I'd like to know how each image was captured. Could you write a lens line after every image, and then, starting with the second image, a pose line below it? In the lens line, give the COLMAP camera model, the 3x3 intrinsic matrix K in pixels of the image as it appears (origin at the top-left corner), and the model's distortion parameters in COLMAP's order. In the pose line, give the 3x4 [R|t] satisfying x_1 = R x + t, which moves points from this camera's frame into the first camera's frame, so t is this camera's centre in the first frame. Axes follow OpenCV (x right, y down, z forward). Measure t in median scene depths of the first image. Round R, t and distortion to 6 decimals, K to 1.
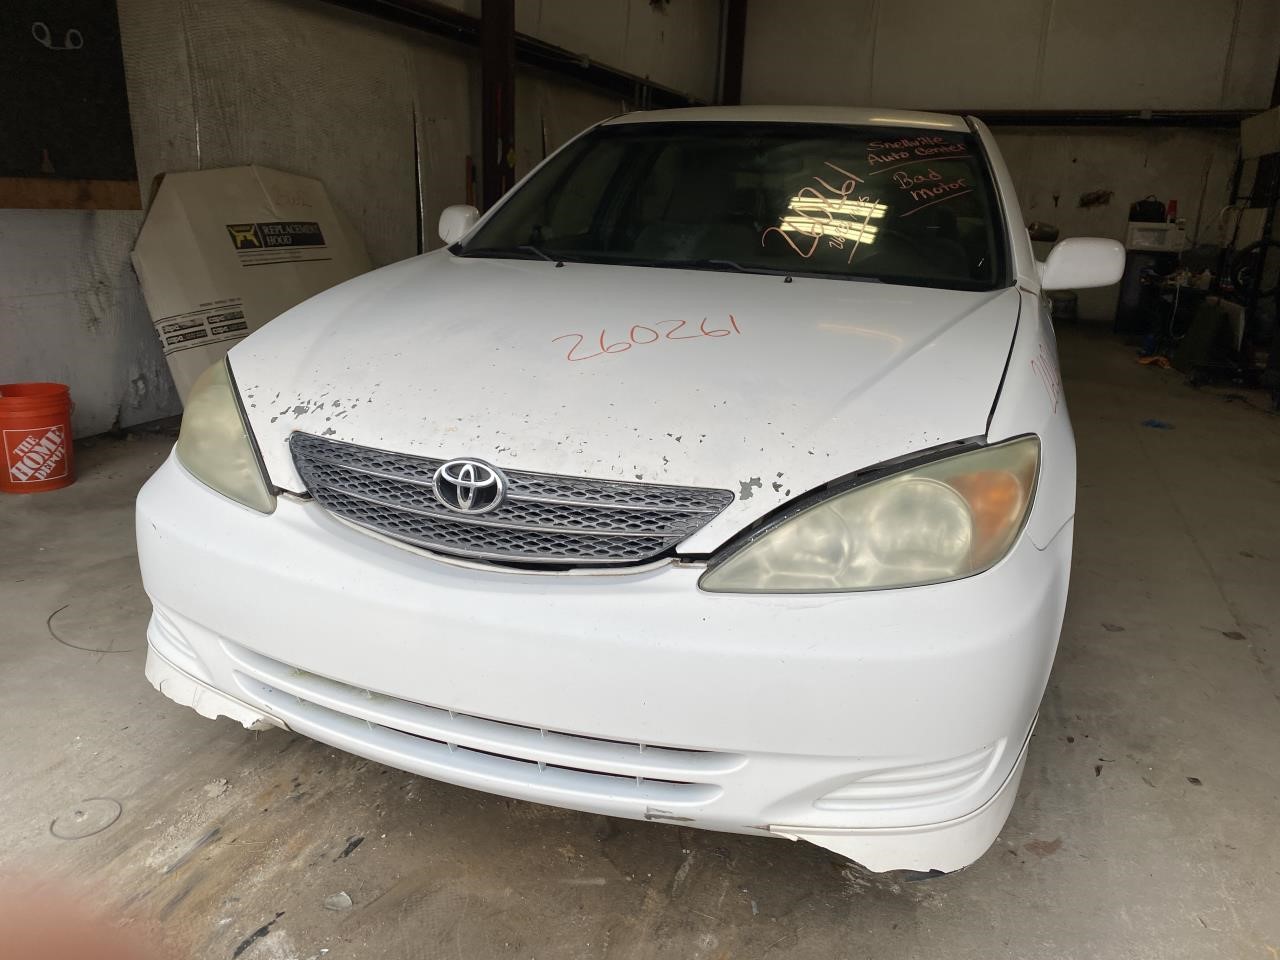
lens RADIAL K [[971.1, 0, 631.9], [0, 971.1, 463.8], [0, 0, 1]] dist [0.008998, 0.004187]
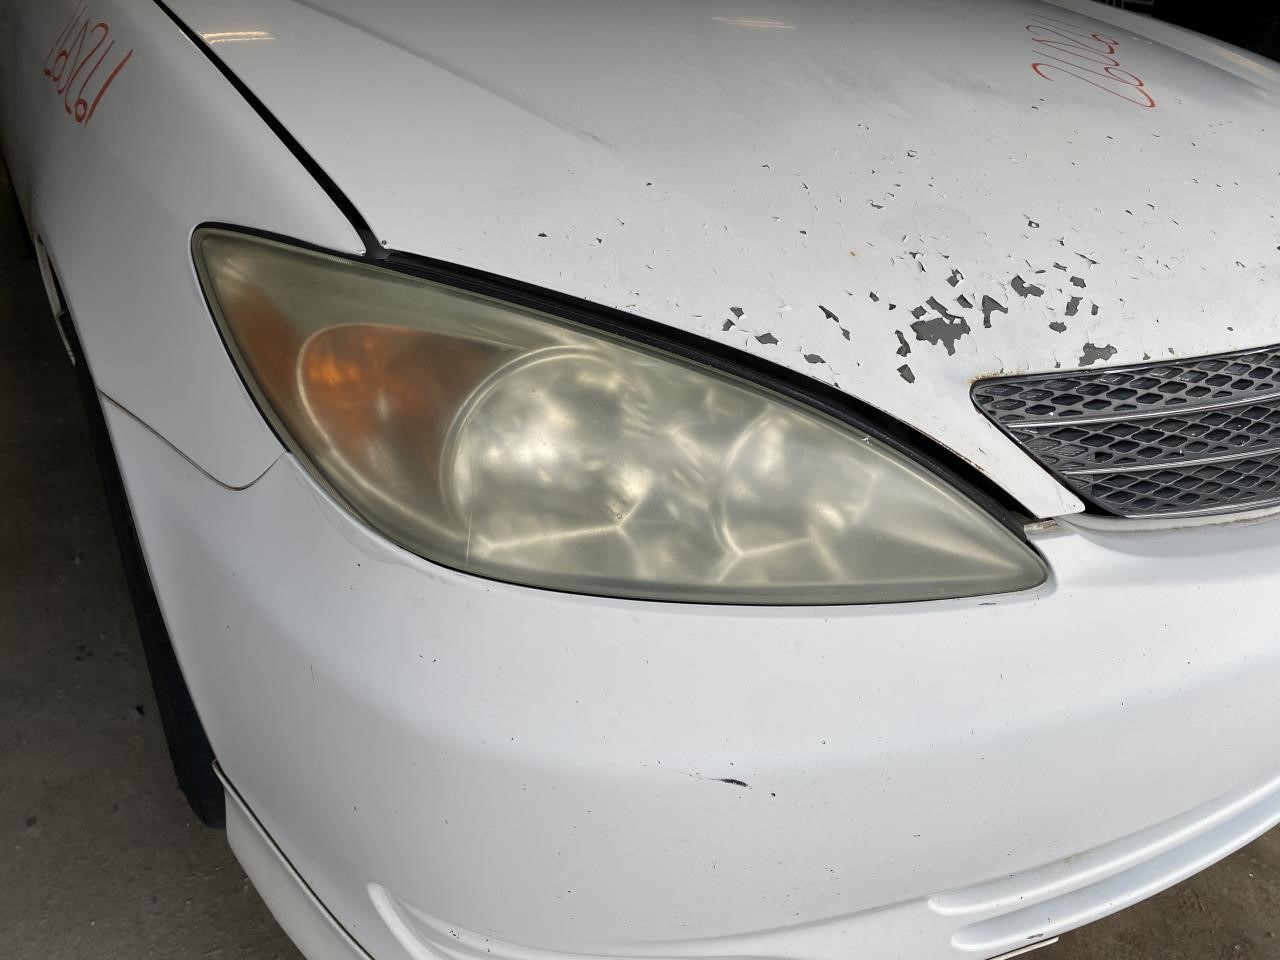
lens RADIAL K [[1016.3, 0, 622.0], [0, 1016.3, 472.2], [0, 0, 1]] dist [-0.064261, 0.117918]
pose [[0.644040, -0.387041, 0.659857, -0.795089], [0.198848, 0.917617, 0.344150, -0.187860], [-0.738696, -0.090435, 0.667944, 0.889882]]
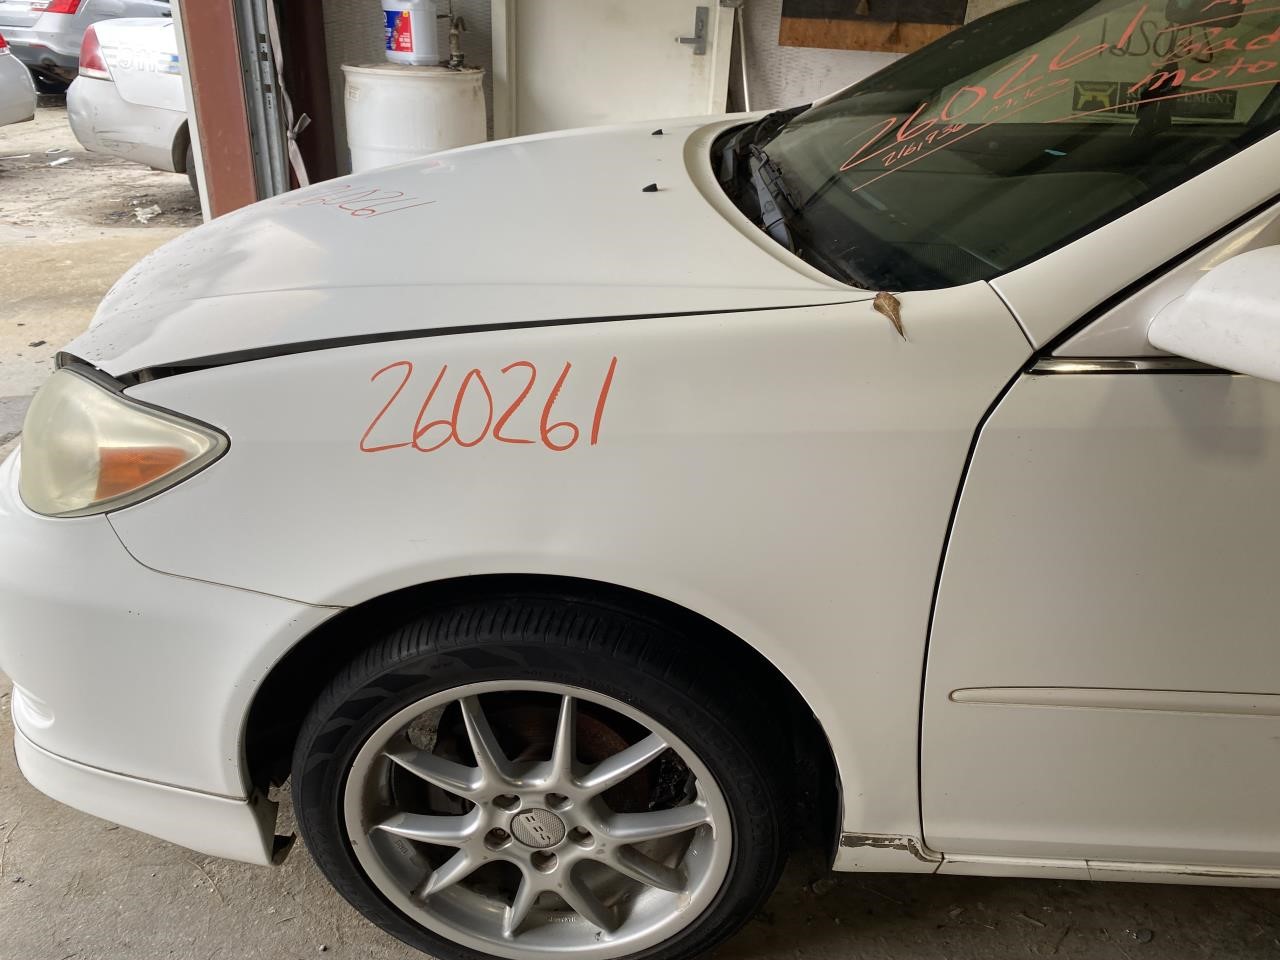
lens RADIAL K [[992.7, 0, 638.5], [0, 992.7, 473.5], [0, 0, 1]] dist [0.003099, 0.005573]
pose [[0.312361, 0.409716, -0.857067, 1.164500], [-0.287566, 0.900662, 0.325752, -0.327796], [0.905393, 0.144711, 0.399152, 1.048300]]
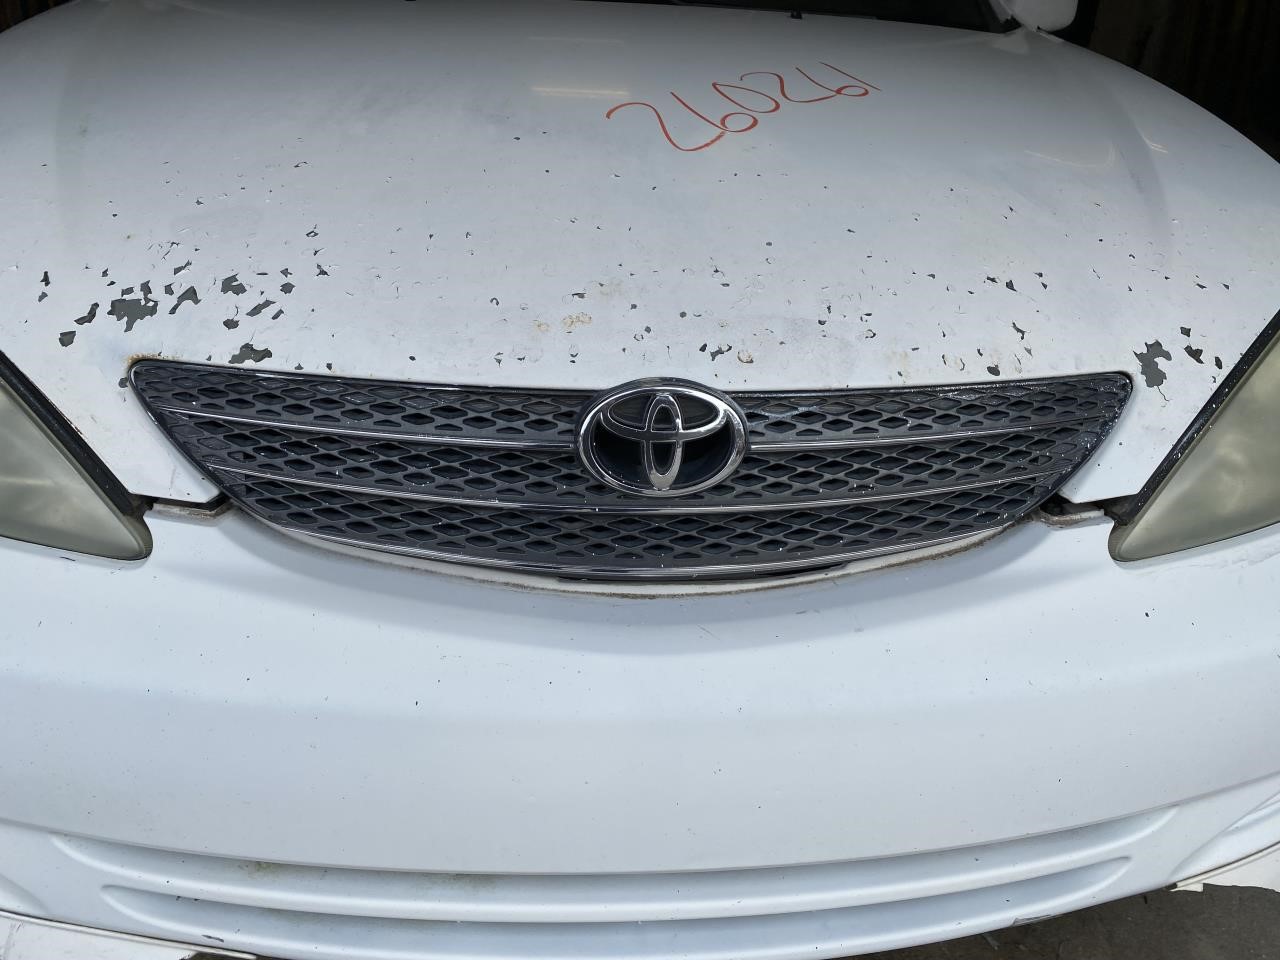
lens RADIAL K [[972.4, 0, 640.0], [0, 972.4, 480.0], [0, 0, 1]] dist [0.054841, -0.055772]
pose [[0.915091, -0.180510, 0.360590, -0.334449], [0.103133, 0.969240, 0.223469, -0.061023], [-0.389836, -0.167305, 0.905559, 0.547592]]
